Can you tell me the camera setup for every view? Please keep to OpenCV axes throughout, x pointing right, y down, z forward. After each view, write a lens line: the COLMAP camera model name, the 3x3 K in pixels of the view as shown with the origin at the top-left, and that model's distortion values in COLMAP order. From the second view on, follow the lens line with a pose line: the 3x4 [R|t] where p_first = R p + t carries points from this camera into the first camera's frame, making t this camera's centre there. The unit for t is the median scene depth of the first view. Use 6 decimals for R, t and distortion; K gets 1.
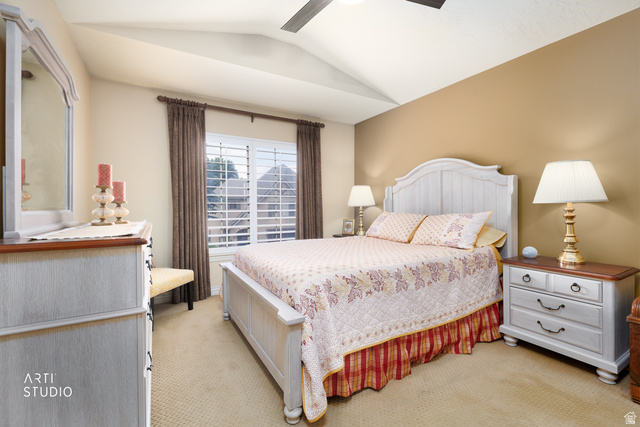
lens RADIAL K [[286.2, 0, 321.1], [0, 286.2, 211.0], [0, 0, 1]] dist [0.002070, 0.000100]
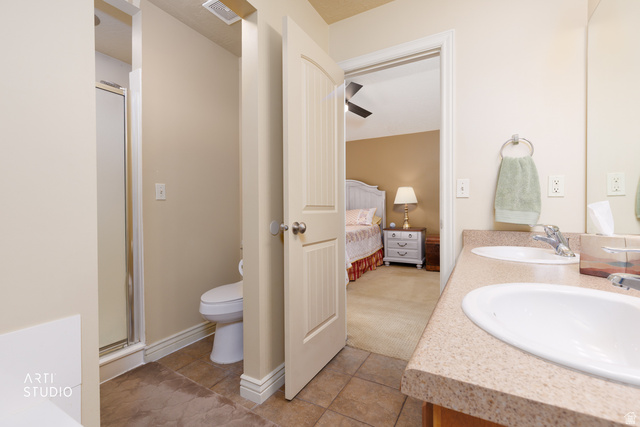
lens RADIAL K [[286.2, 0, 319.4], [0, 286.2, 211.4], [0, 0, 1]] dist [0.002070, 0.000100]
pose [[0.862740, -0.007052, 0.505599, -0.982441], [0.010931, 0.999929, -0.004705, 0.040822], [-0.505530, 0.009586, 0.862756, -0.717590]]
